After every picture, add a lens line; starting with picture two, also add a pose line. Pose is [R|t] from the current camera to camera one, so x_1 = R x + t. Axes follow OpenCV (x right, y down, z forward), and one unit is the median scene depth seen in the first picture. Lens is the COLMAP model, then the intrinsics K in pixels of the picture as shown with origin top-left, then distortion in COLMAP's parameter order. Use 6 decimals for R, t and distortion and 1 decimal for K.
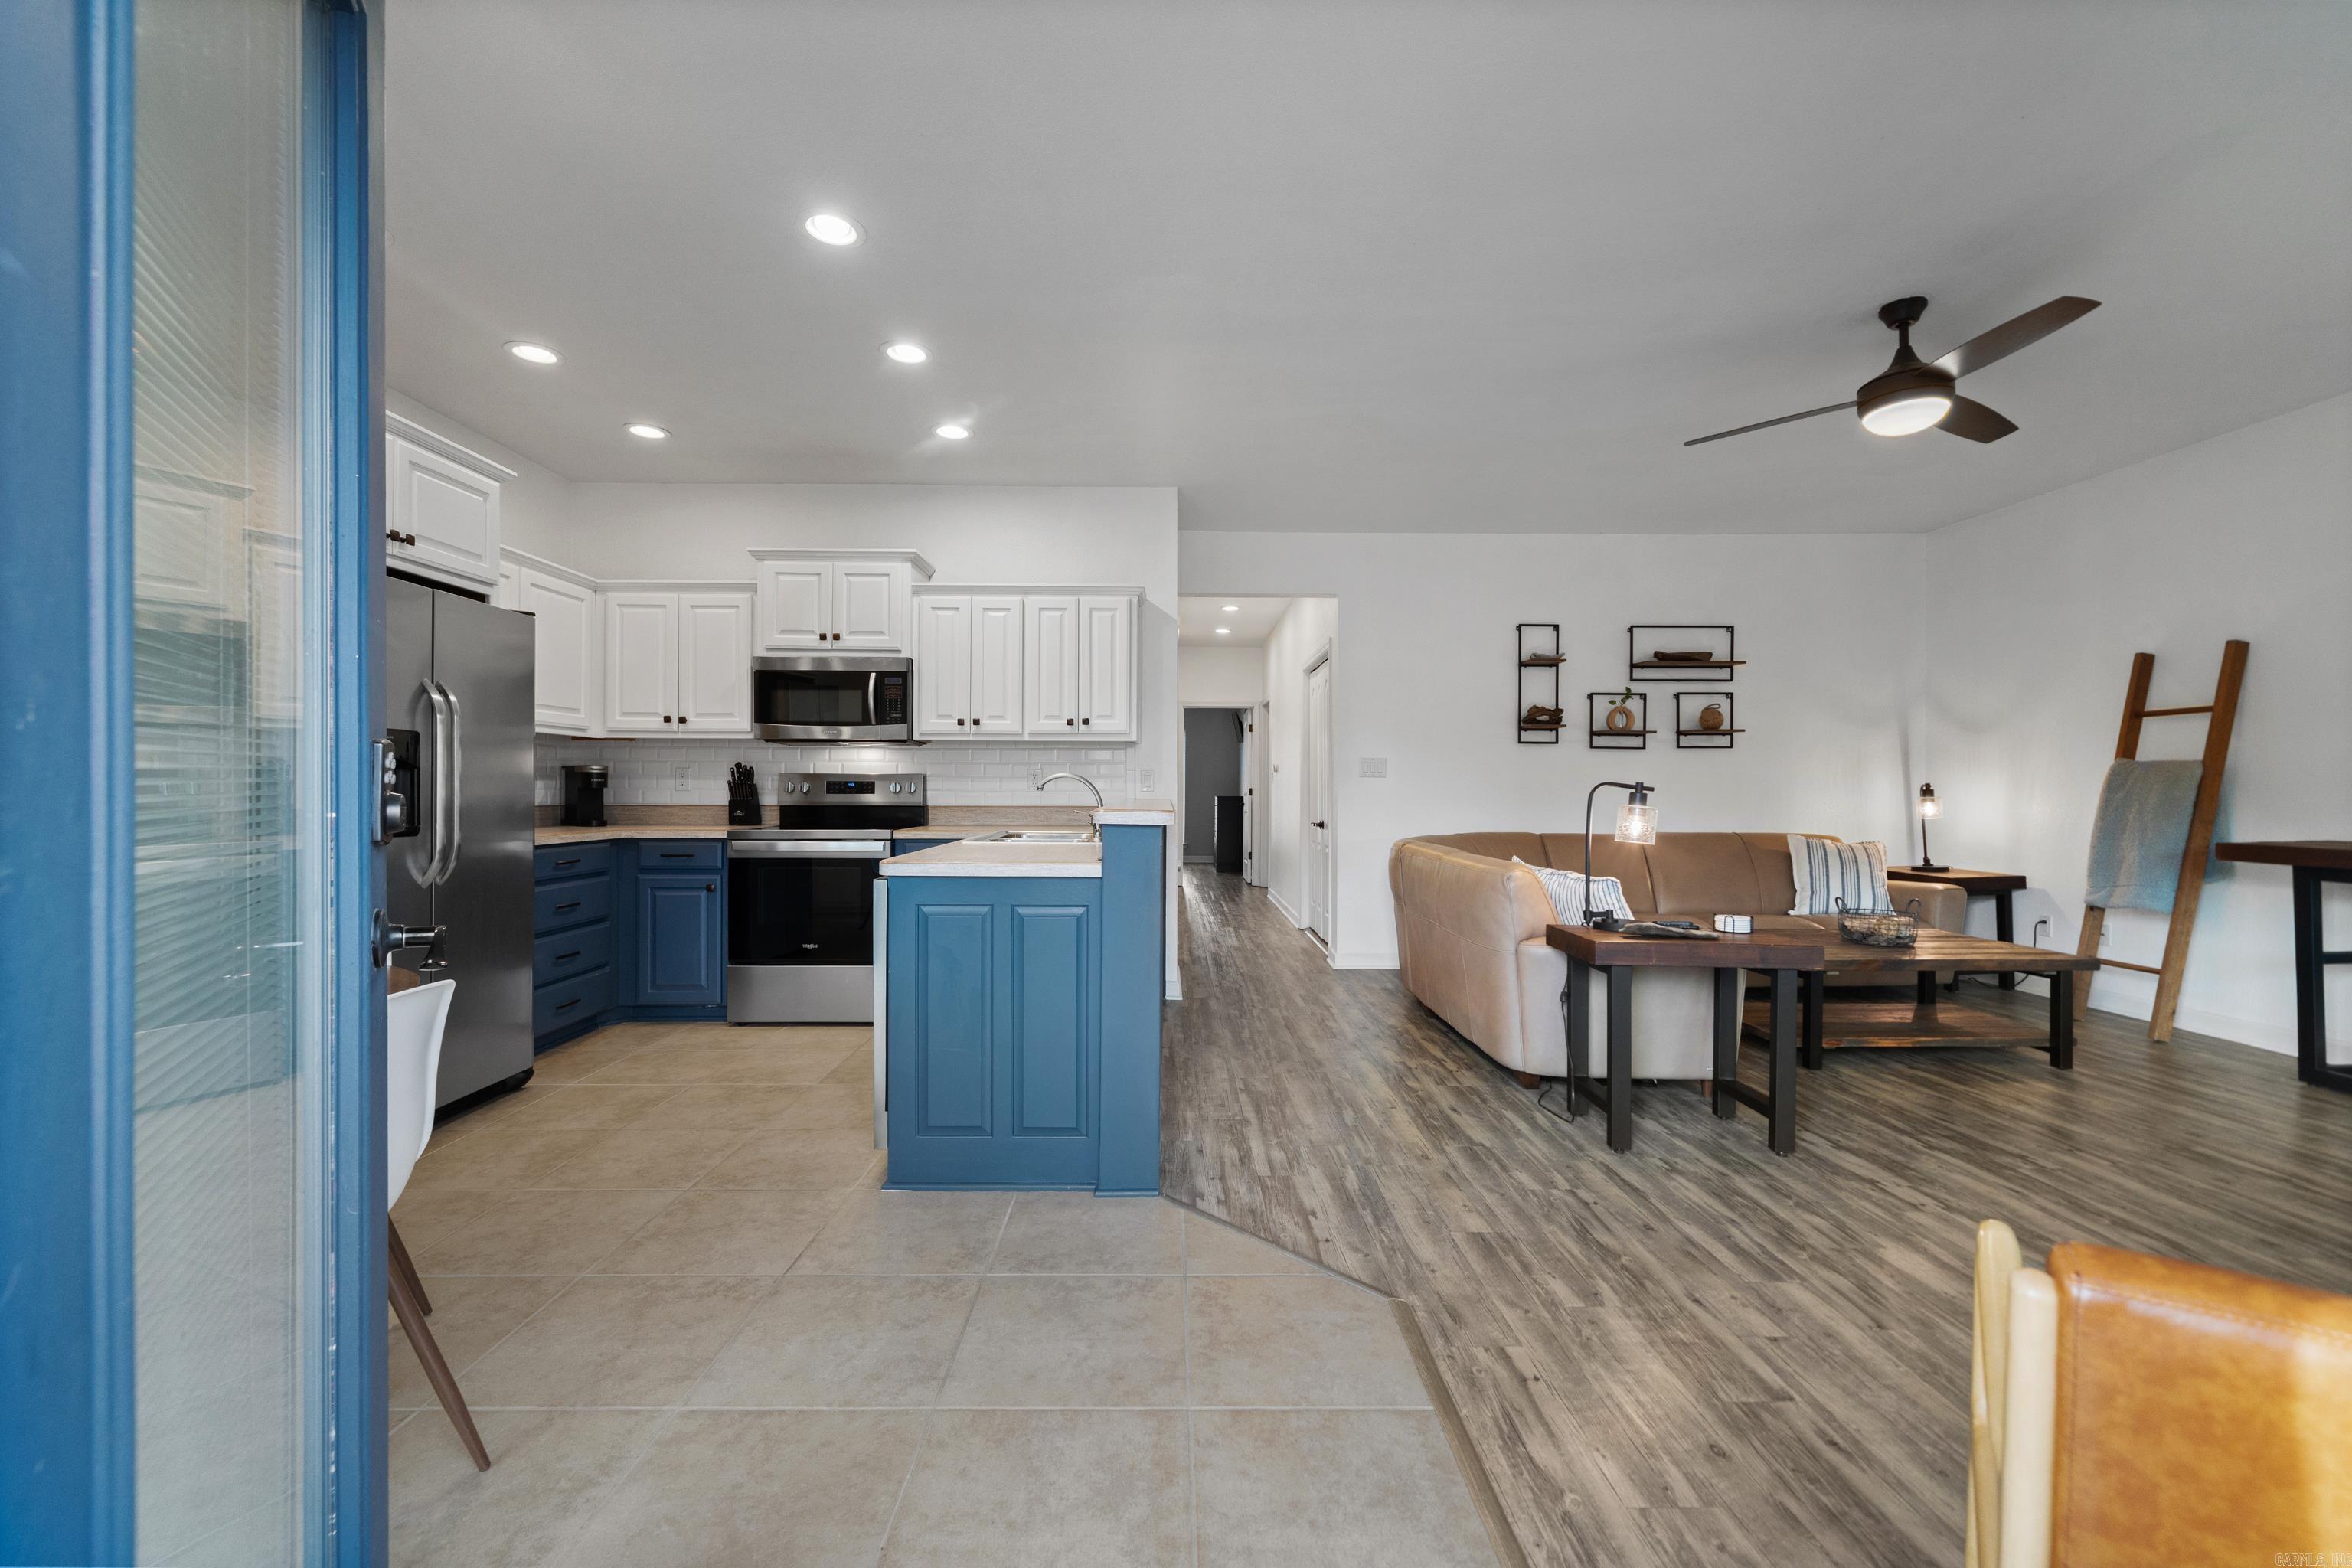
lens RADIAL K [[932.2, 0, 1178.7], [0, 932.2, 786.3], [0, 0, 1]] dist [-0.003057, -0.000406]
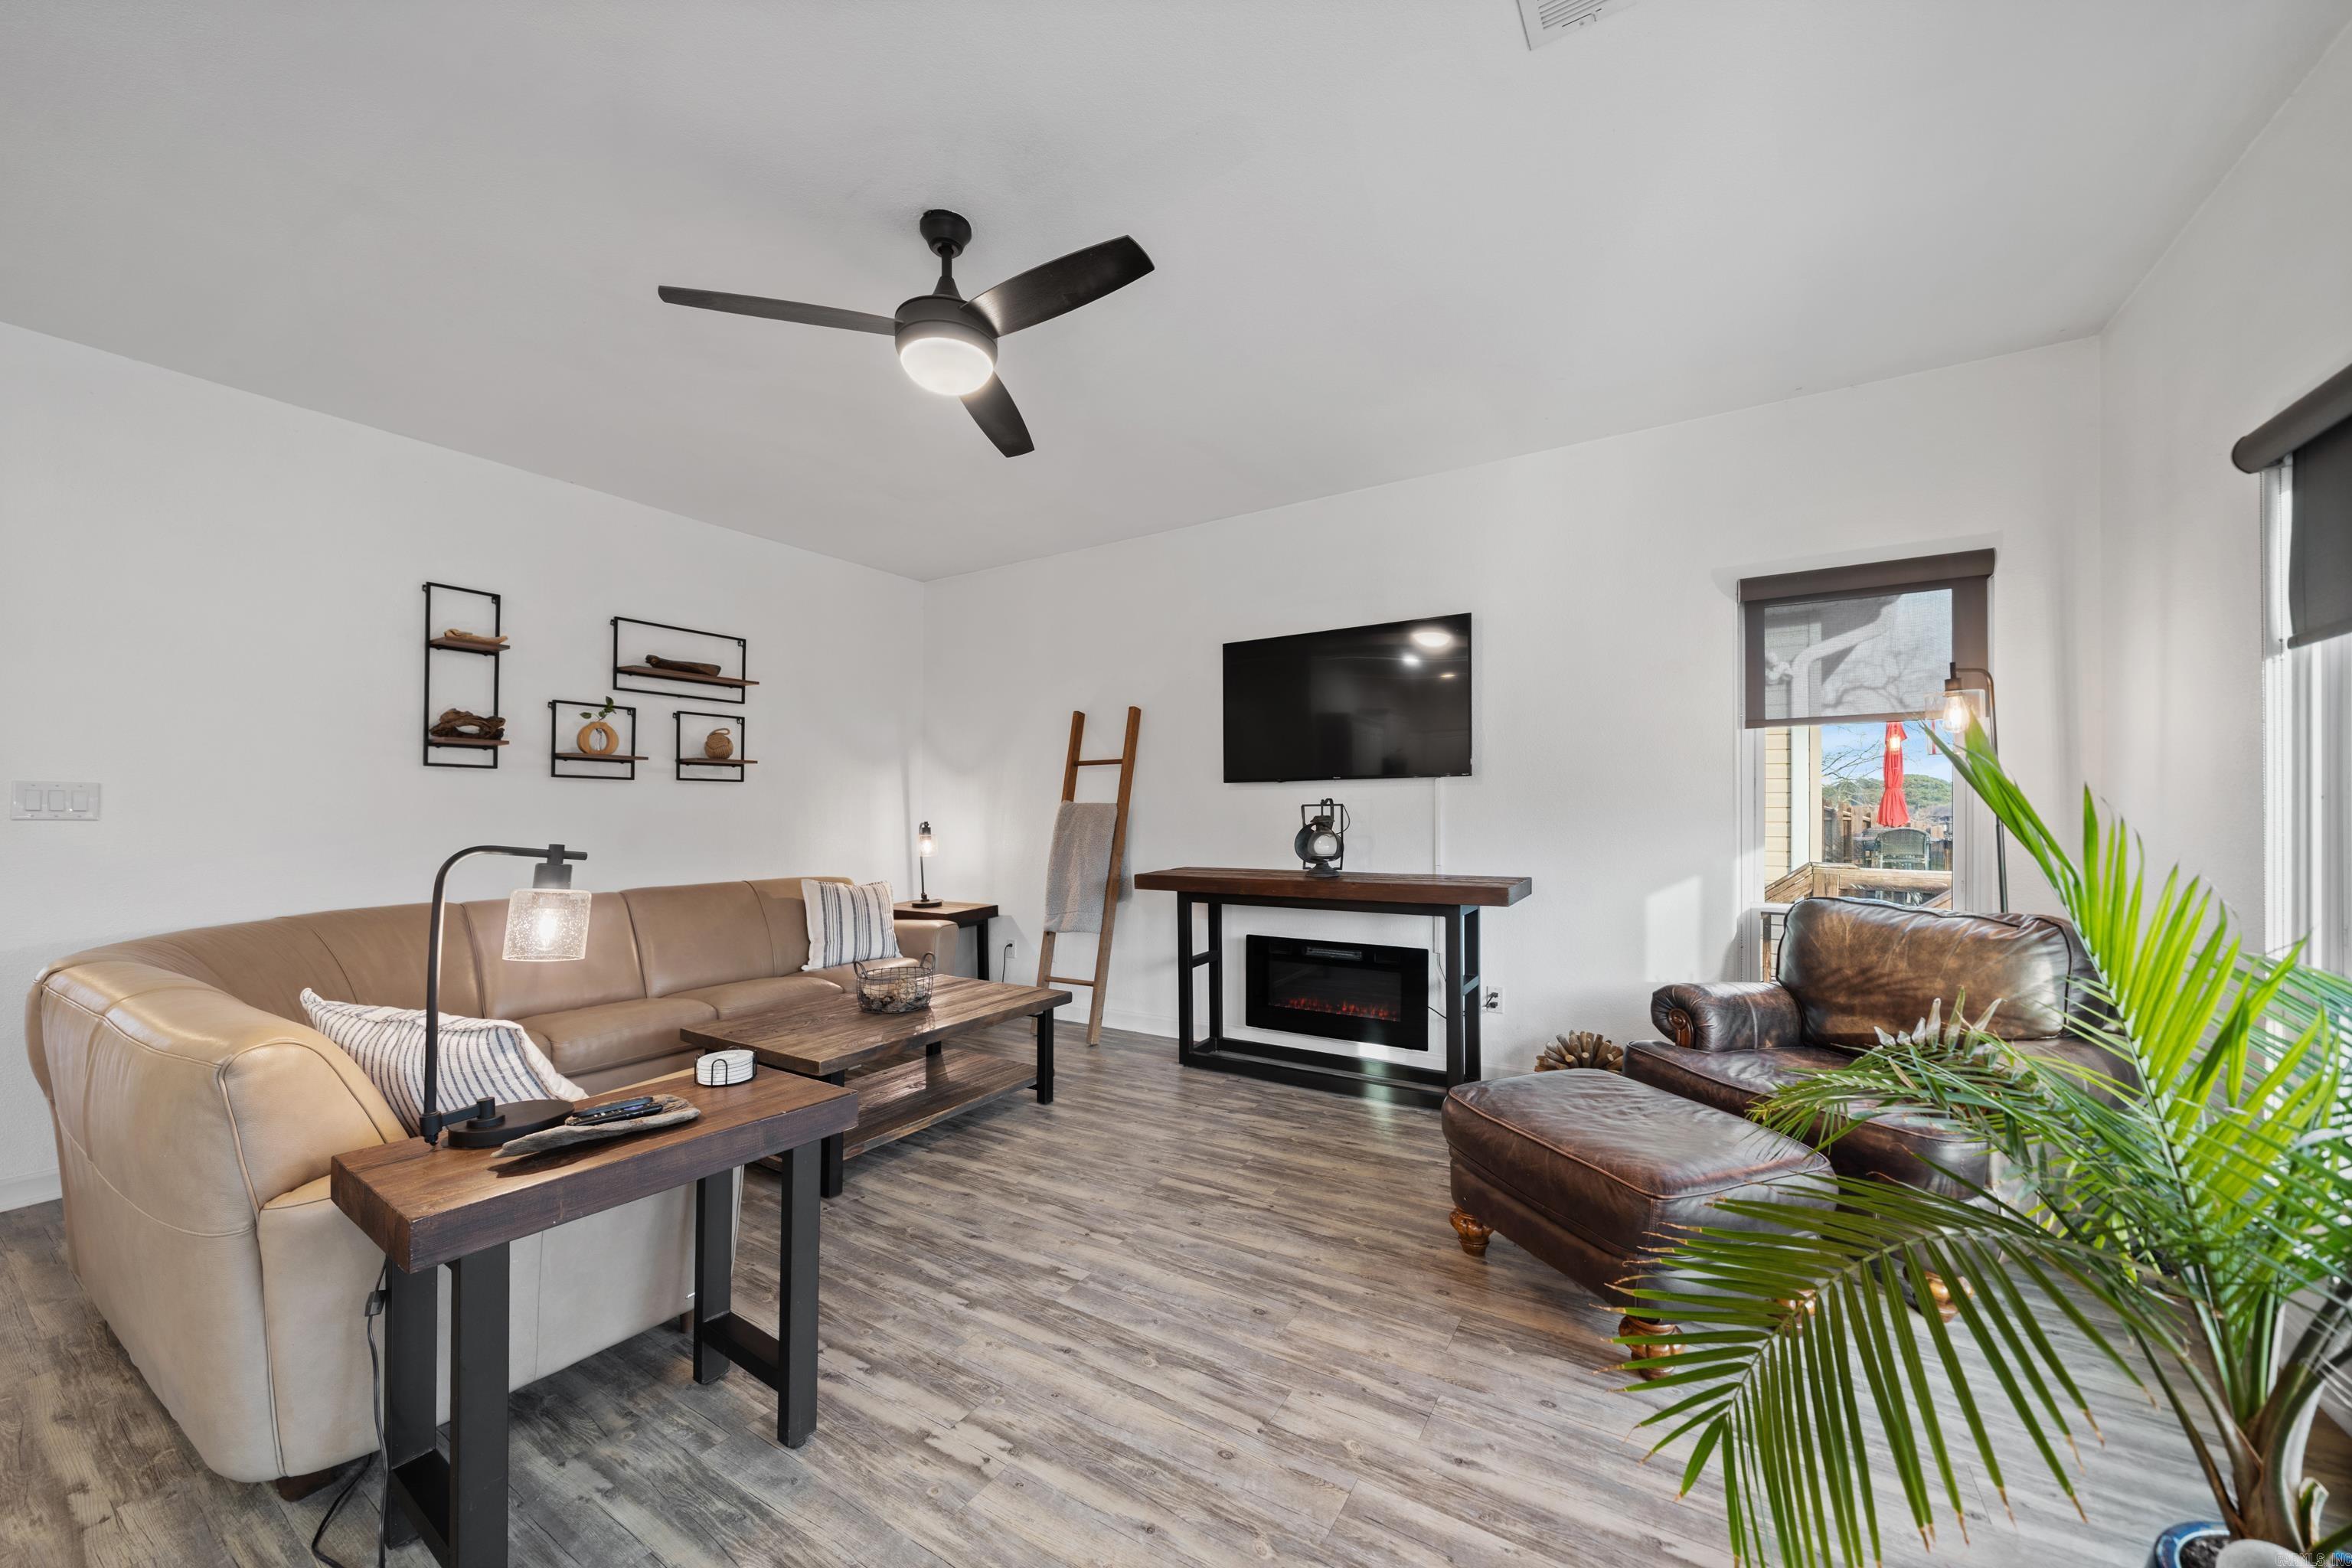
lens RADIAL K [[856.4, 0, 1176.6], [0, 856.4, 799.5], [0, 0, 1]] dist [0.000281, 0.000159]
pose [[0.544516, 0.010364, 0.838686, 0.194848], [0.002183, 0.999903, -0.013773, -0.016698], [-0.838747, 0.009330, 0.544441, 0.304502]]
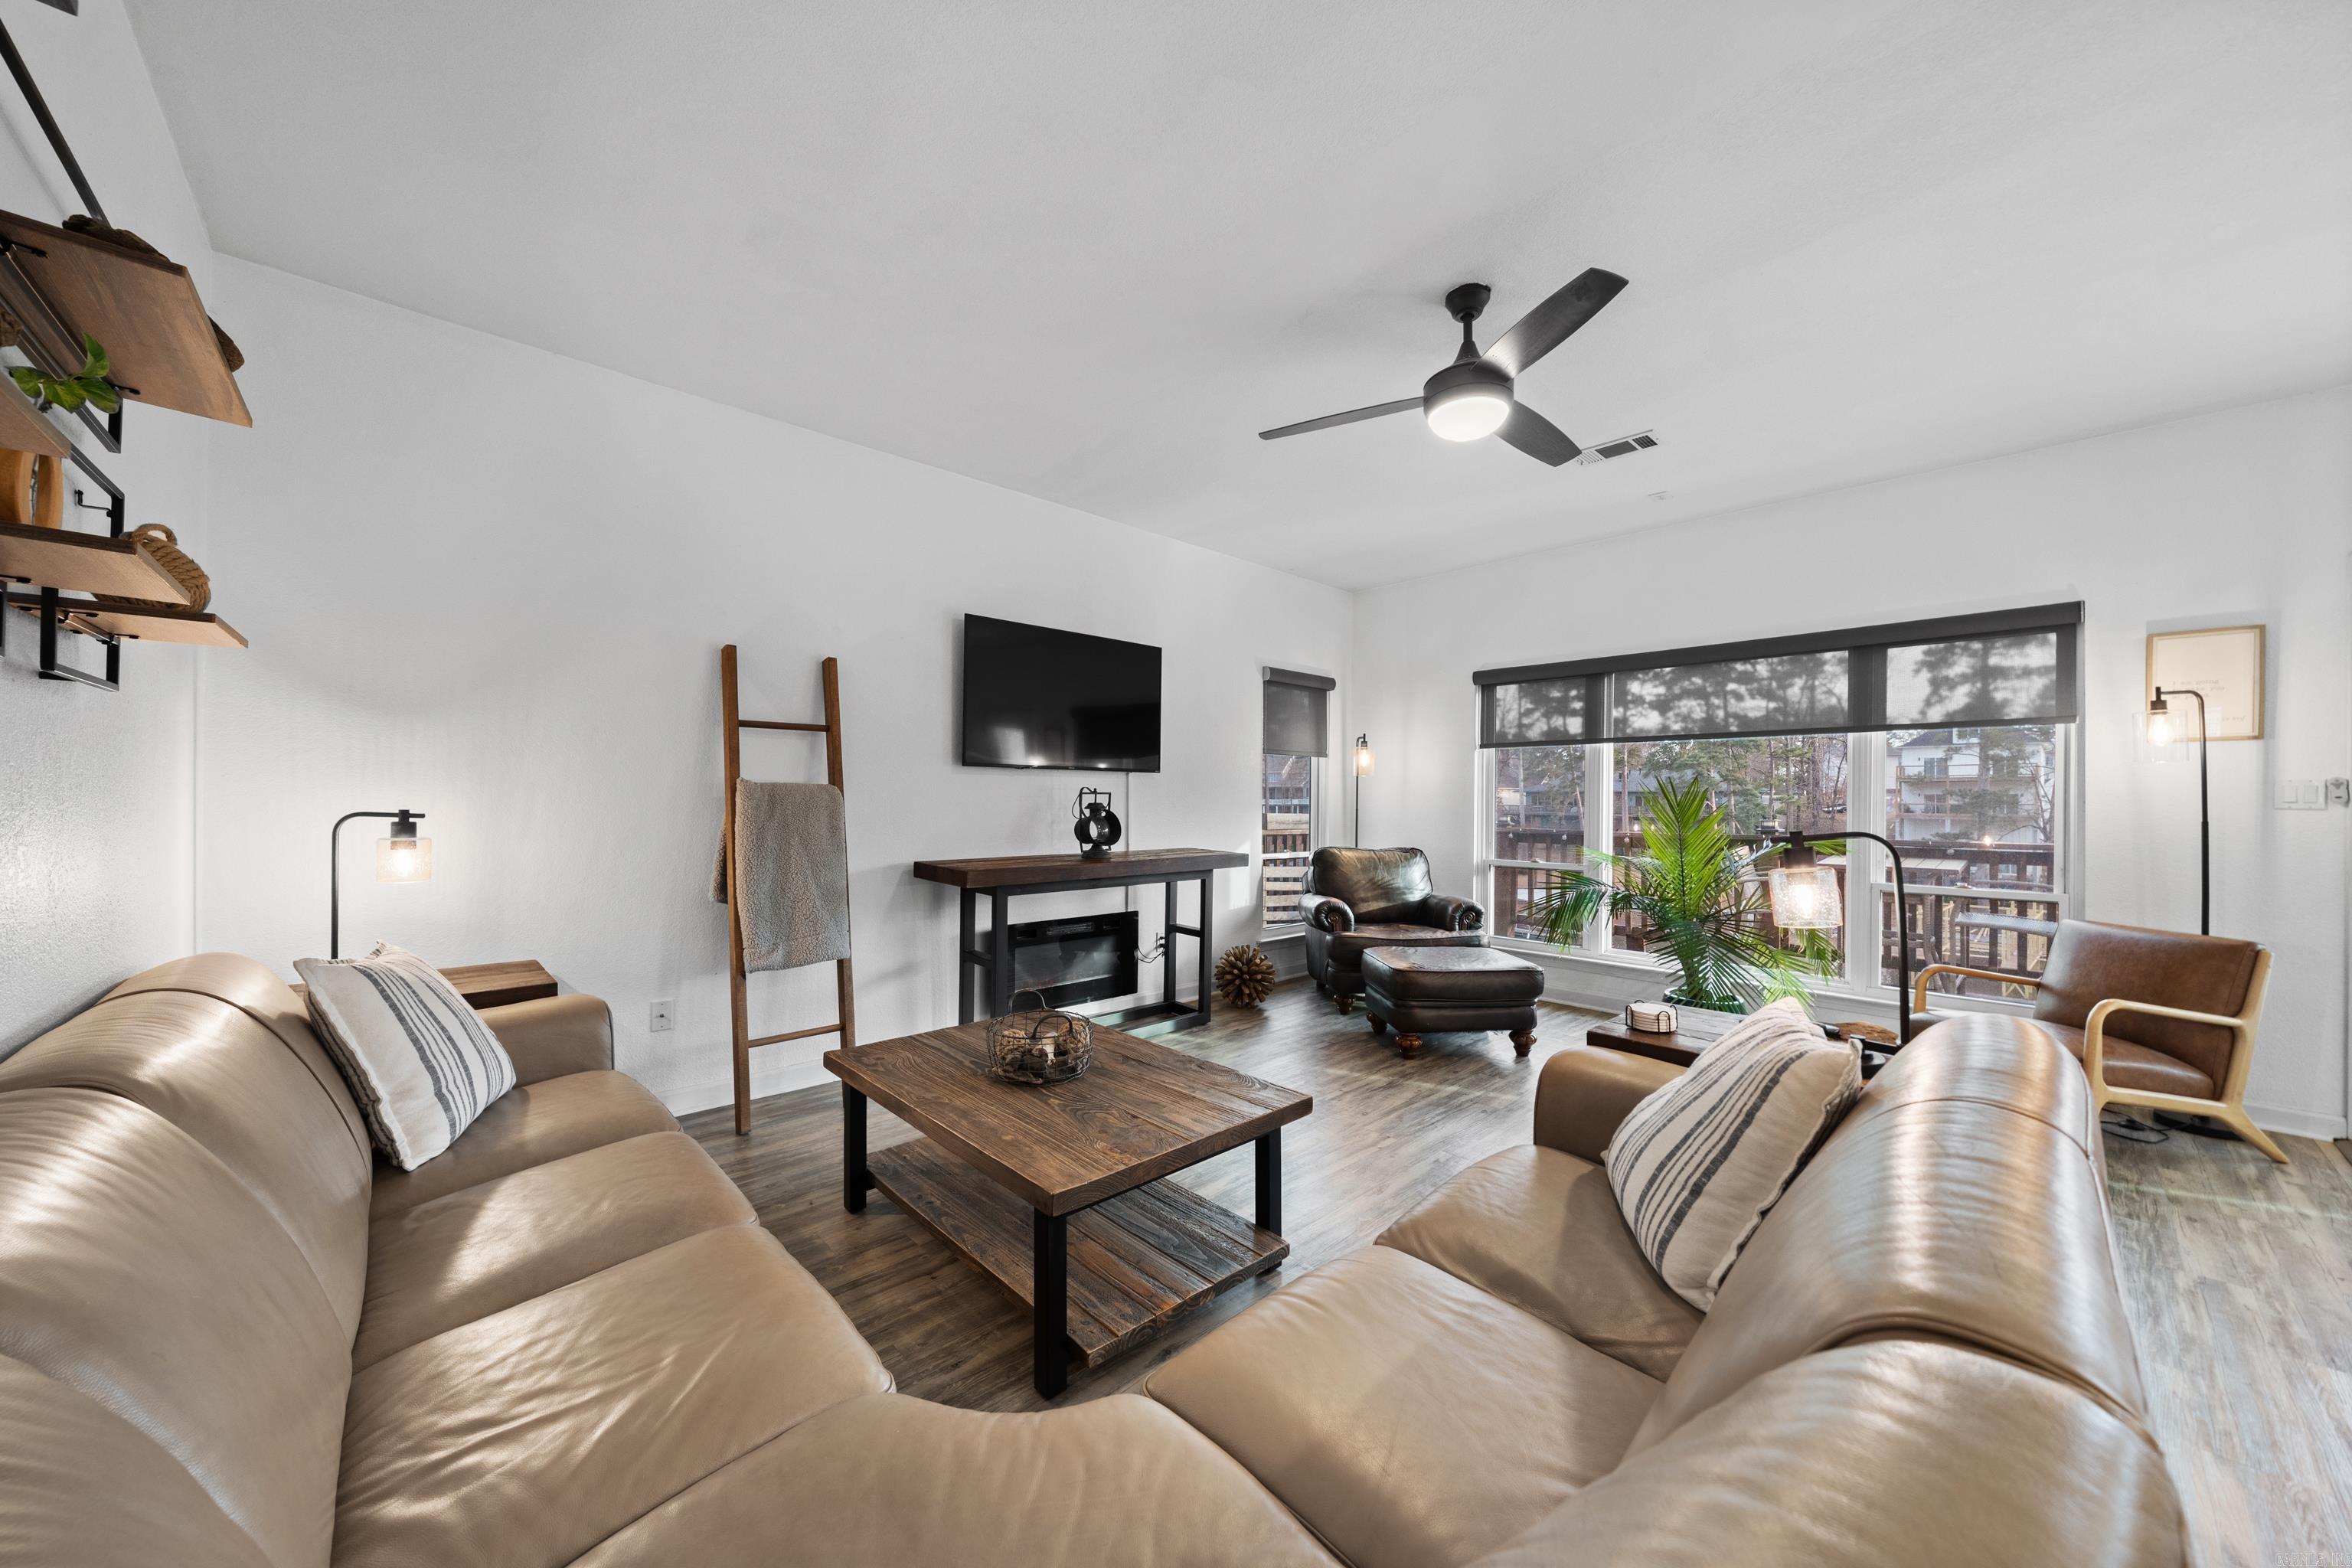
lens RADIAL K [[831.3, 0, 1182.1], [0, 831.3, 799.9], [0, 0, 1]] dist [-0.001512, -0.000114]
pose [[-0.675518, -0.006467, 0.737315, 0.255664], [-0.010133, 0.999949, -0.000513, -0.015505], [-0.737274, -0.007818, -0.675549, 1.218216]]
